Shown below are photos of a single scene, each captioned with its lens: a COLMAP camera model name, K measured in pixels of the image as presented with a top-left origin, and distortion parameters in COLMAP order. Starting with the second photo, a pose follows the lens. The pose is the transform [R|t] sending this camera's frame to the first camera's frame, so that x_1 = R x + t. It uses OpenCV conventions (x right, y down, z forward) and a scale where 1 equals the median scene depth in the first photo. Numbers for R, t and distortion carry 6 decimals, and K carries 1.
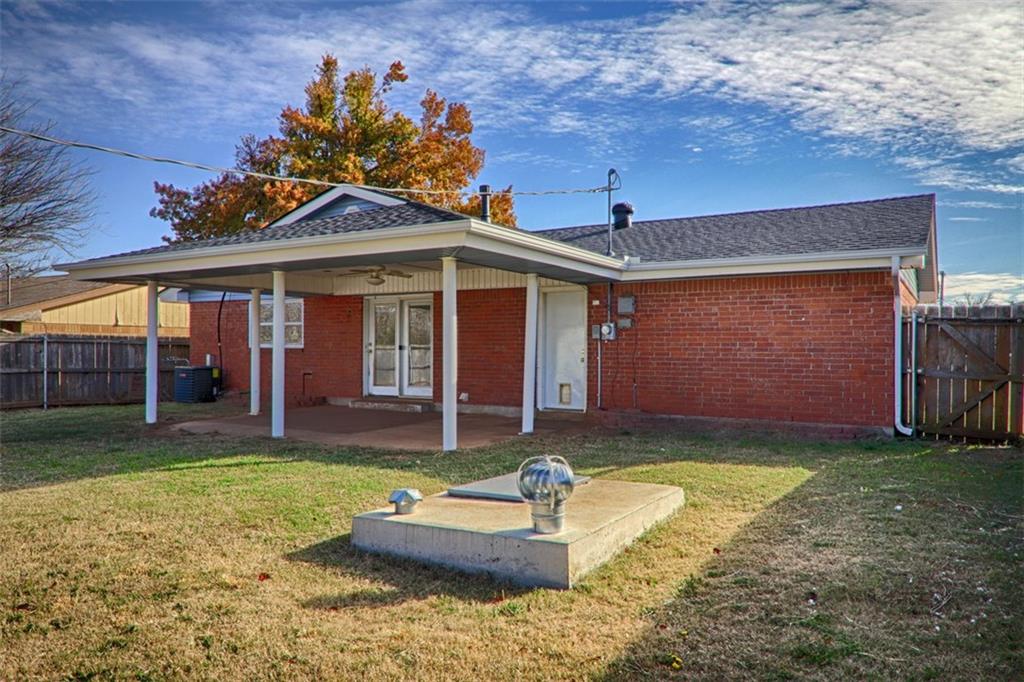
lens RADIAL K [[717.4, 0, 512.7], [0, 717.4, 346.3], [0, 0, 1]] dist [0.041320, 0.002045]
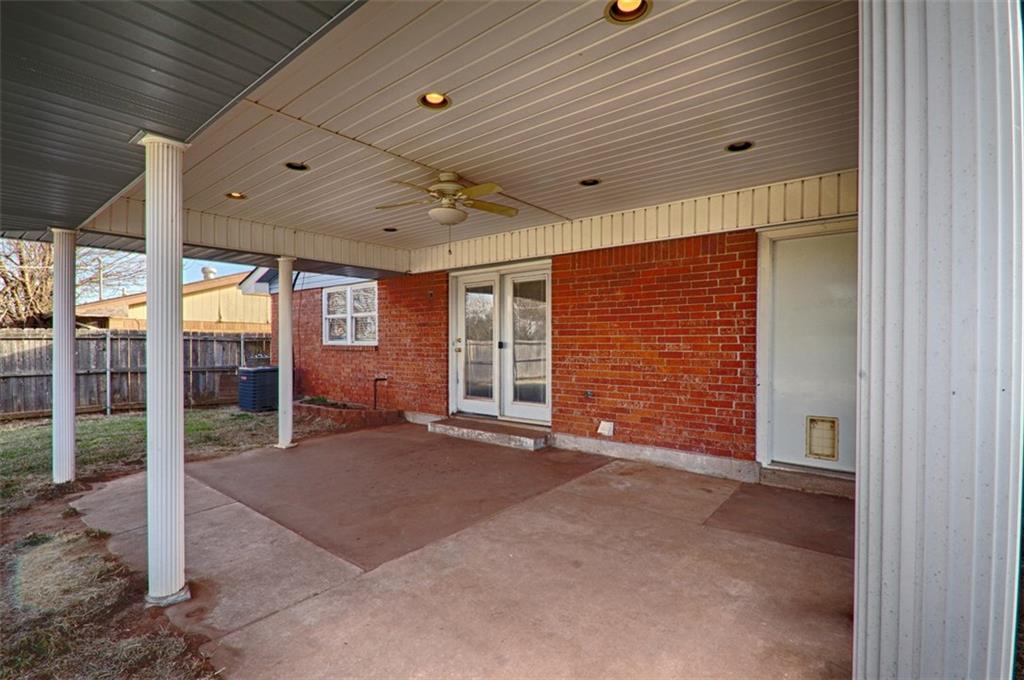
lens RADIAL K [[489.1, 0, 510.2], [0, 489.1, 343.4], [0, 0, 1]] dist [0.003827, -0.008357]
pose [[0.989678, -0.002525, -0.143288, -0.078765], [0.003161, 0.999986, 0.004210, -0.001676], [0.143275, -0.004619, 0.989672, 0.527821]]
